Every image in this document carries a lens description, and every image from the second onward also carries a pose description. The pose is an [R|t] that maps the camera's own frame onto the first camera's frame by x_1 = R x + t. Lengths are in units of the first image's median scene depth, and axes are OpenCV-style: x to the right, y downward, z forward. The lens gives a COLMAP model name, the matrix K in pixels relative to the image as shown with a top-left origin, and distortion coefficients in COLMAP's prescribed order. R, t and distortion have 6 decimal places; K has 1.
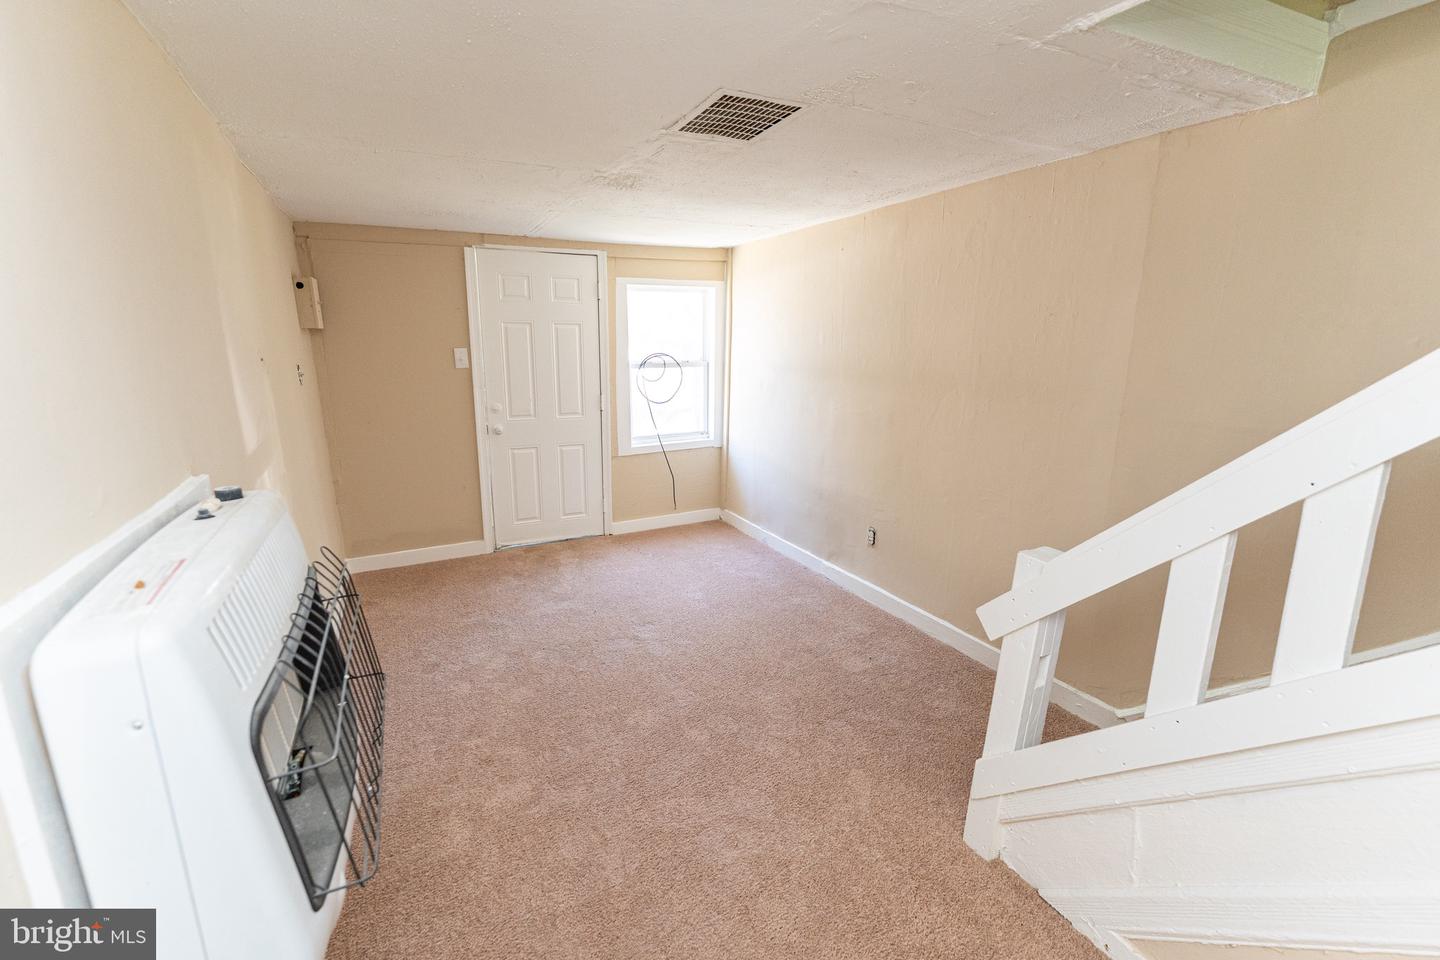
lens RADIAL K [[632.0, 0, 720.0], [0, 632.0, 480.0], [0, 0, 1]] dist [-0.002726, -0.000170]
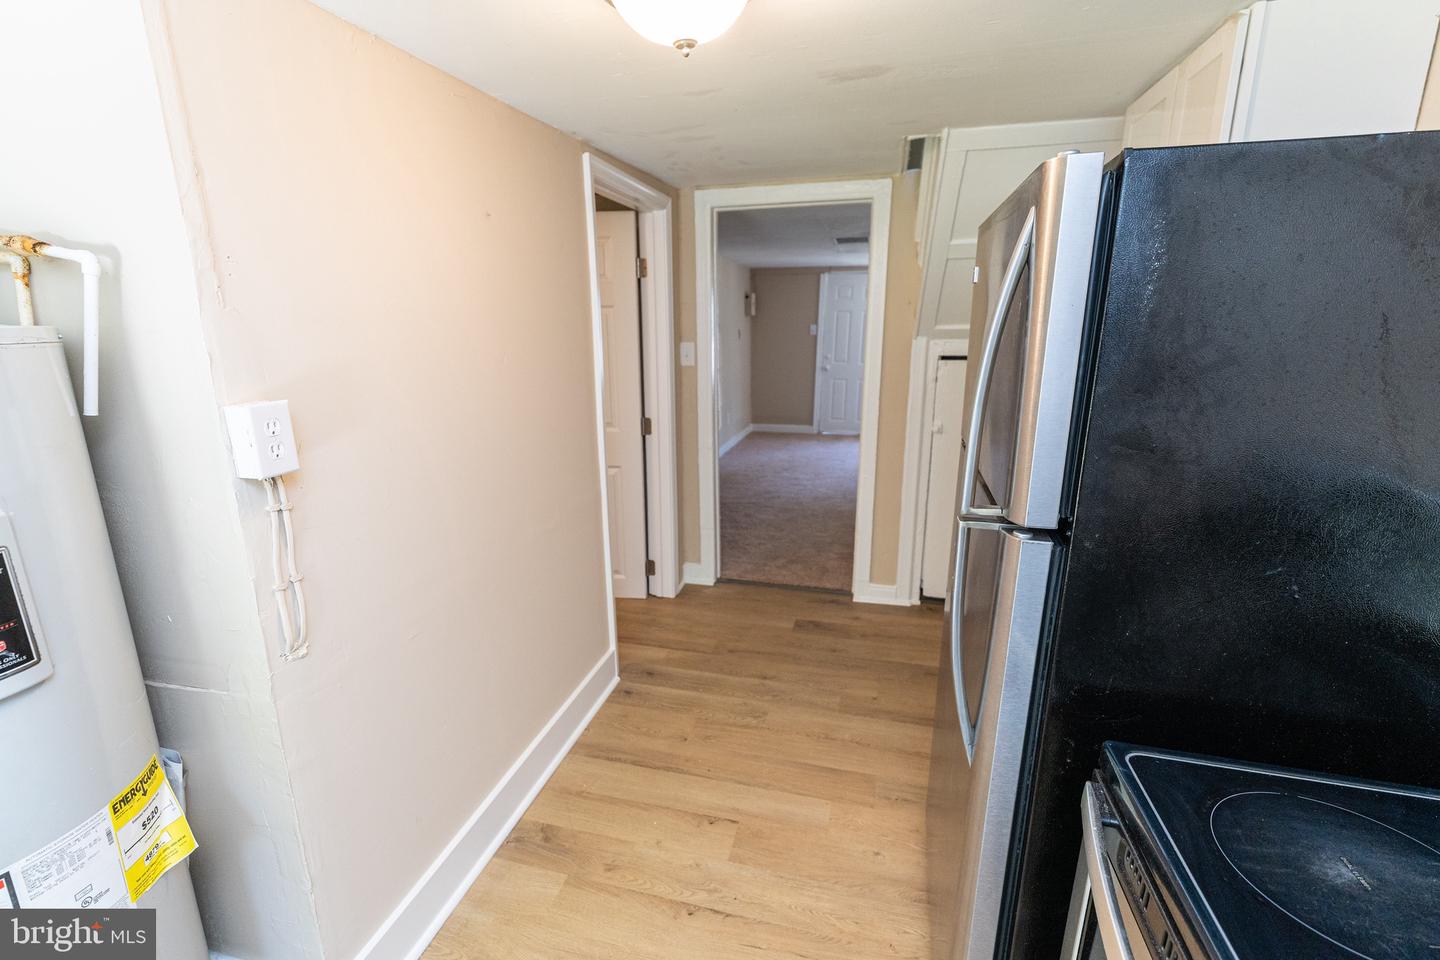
lens RADIAL K [[645.6, 0, 711.0], [0, 645.6, 480.4], [0, 0, 1]] dist [0.001299, -0.000836]
pose [[0.740869, 0.158063, -0.652786, 0.696540], [-0.150118, 0.986296, 0.068444, 0.169621], [0.654659, 0.047287, 0.754444, -0.664339]]
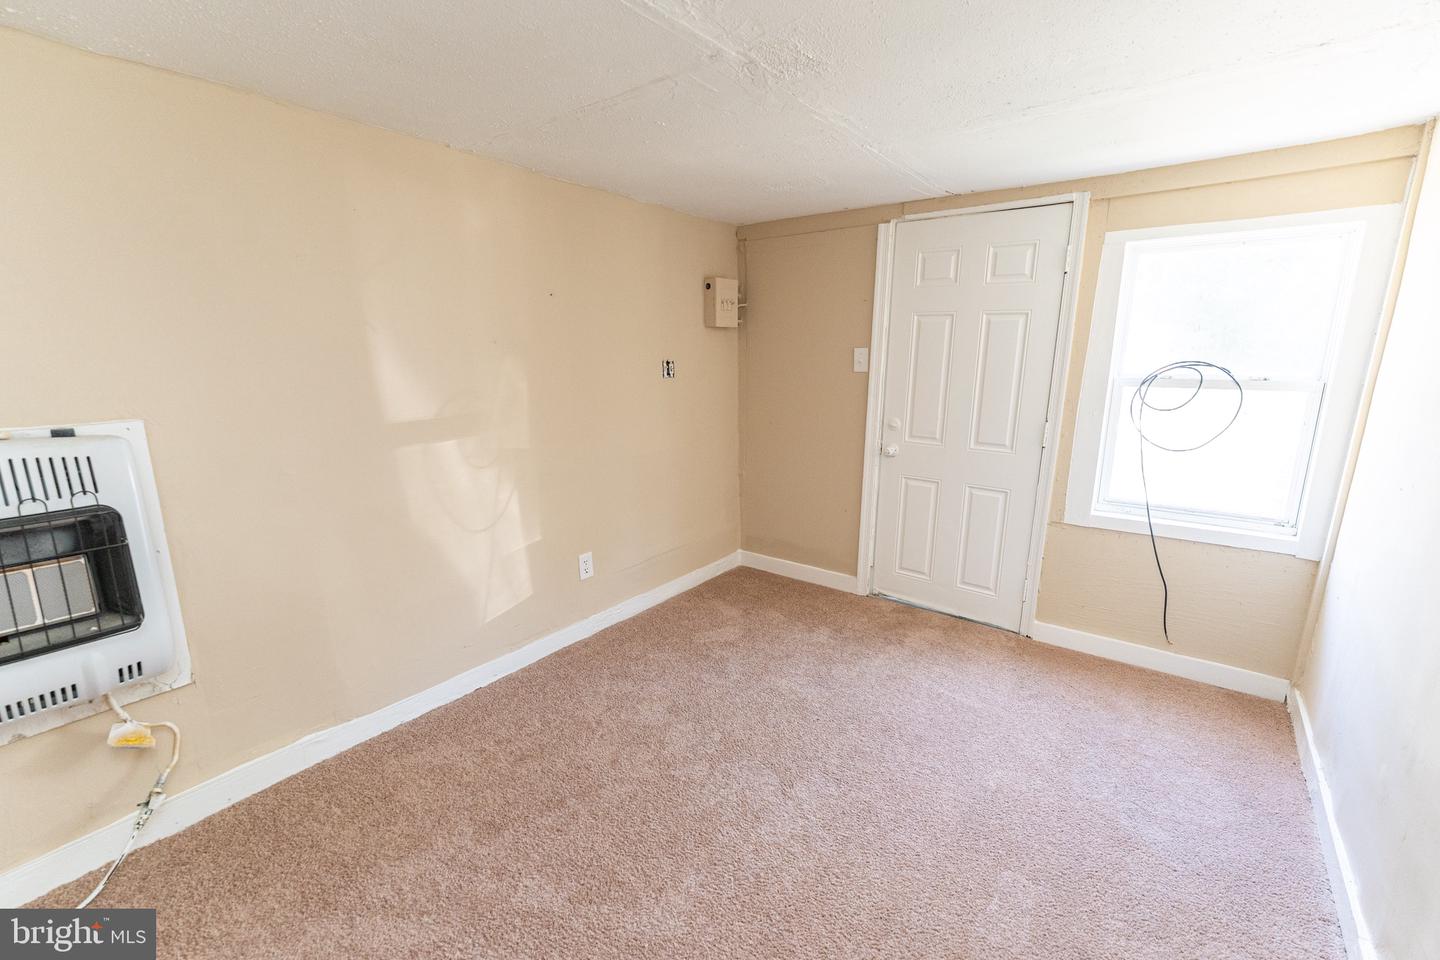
lens RADIAL K [[614.3, 0, 709.3], [0, 614.3, 480.8], [0, 0, 1]] dist [0.000185, 0.000473]
pose [[0.423101, 0.189541, -0.886036, 0.241247], [-0.207314, 0.972186, 0.108973, -0.077968], [0.882047, 0.137581, 0.450628, 0.442327]]
